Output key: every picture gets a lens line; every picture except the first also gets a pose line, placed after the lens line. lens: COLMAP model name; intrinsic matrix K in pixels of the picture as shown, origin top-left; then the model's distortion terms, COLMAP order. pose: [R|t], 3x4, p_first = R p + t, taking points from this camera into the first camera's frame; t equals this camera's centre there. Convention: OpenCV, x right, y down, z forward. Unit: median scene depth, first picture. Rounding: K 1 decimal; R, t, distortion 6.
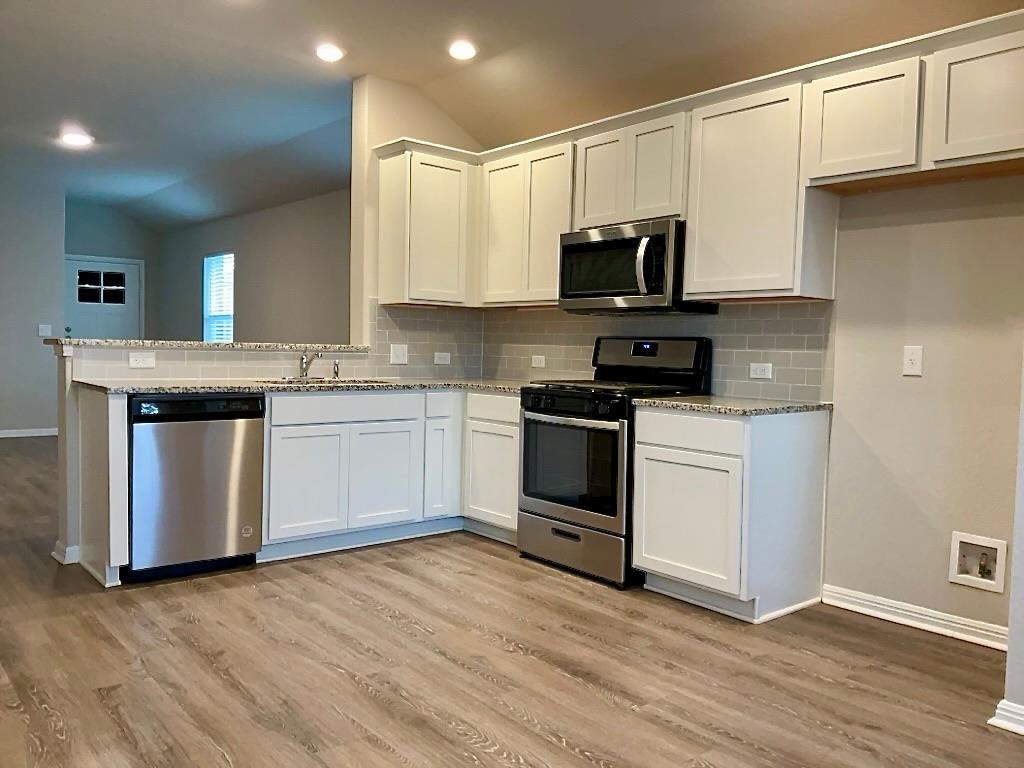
lens RADIAL K [[807.5, 0, 512.0], [0, 807.5, 384.0], [0, 0, 1]] dist [0.083035, -0.165323]
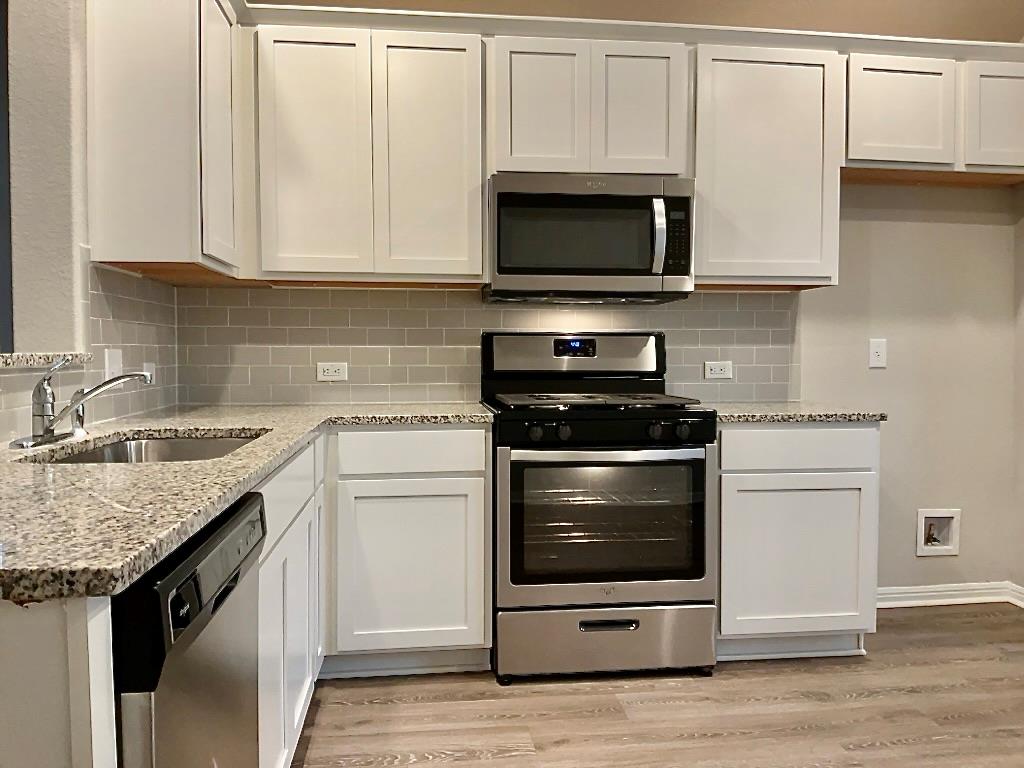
lens RADIAL K [[807.5, 0, 512.0], [0, 807.5, 384.0], [0, 0, 1]] dist [0.083035, -0.165323]
pose [[0.549713, -0.056211, 0.833460, -0.578583], [0.053508, 0.998054, 0.032020, -0.043605], [-0.833638, 0.026995, 0.551651, 0.751582]]
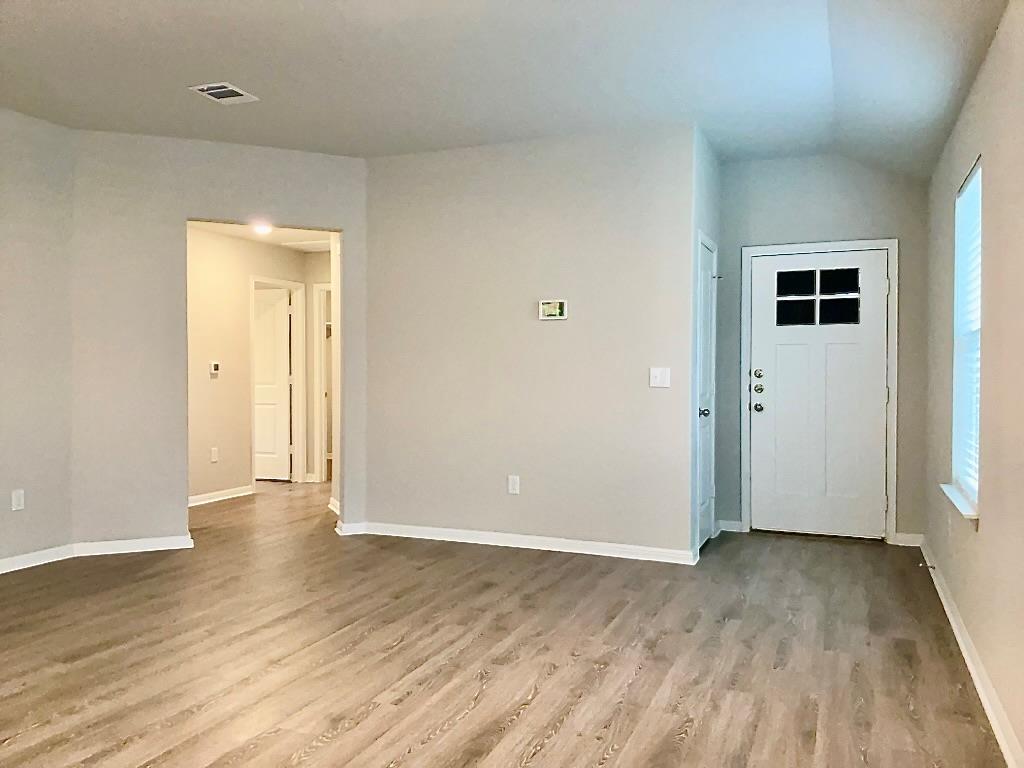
lens RADIAL K [[807.5, 0, 512.0], [0, 807.5, 384.0], [0, 0, 1]] dist [0.083035, -0.165323]
pose [[0.459831, -0.005623, -0.887989, -0.269443], [-0.037759, 0.998952, -0.025879, -0.099693], [0.887203, 0.045430, 0.459137, 1.568343]]
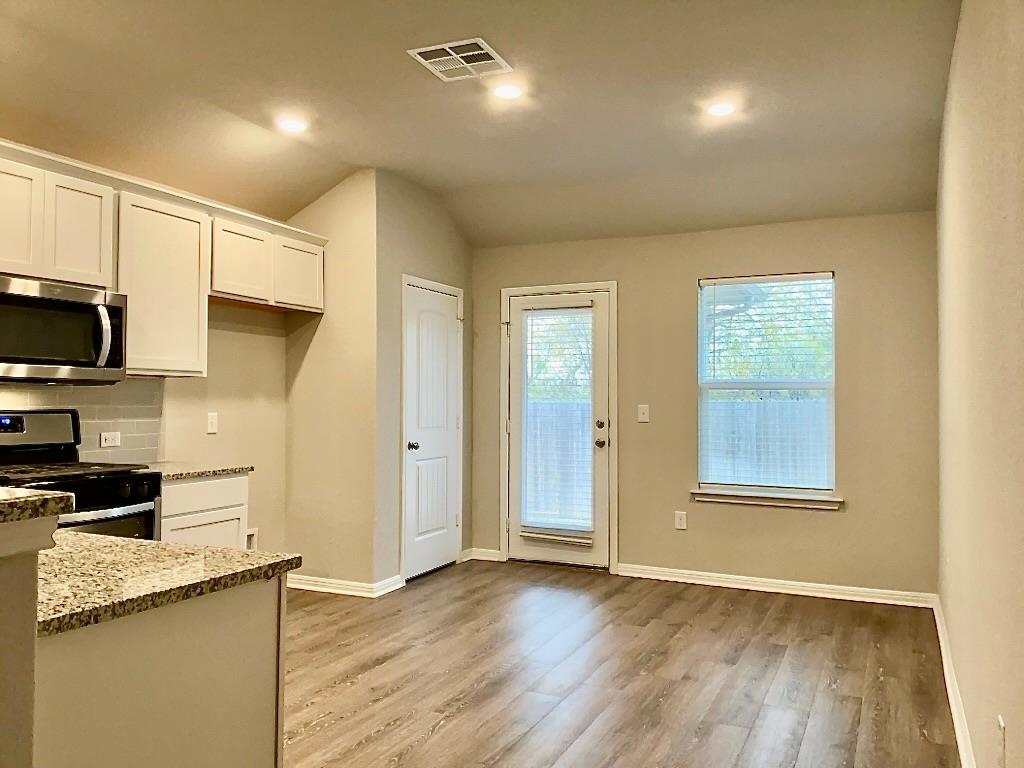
lens RADIAL K [[807.5, 0, 512.0], [0, 807.5, 384.0], [0, 0, 1]] dist [0.083035, -0.165323]
pose [[-0.418628, -0.008475, 0.908118, -0.958912], [0.024393, 0.999491, 0.020572, -0.105274], [-0.907830, 0.030764, -0.418208, 1.030652]]
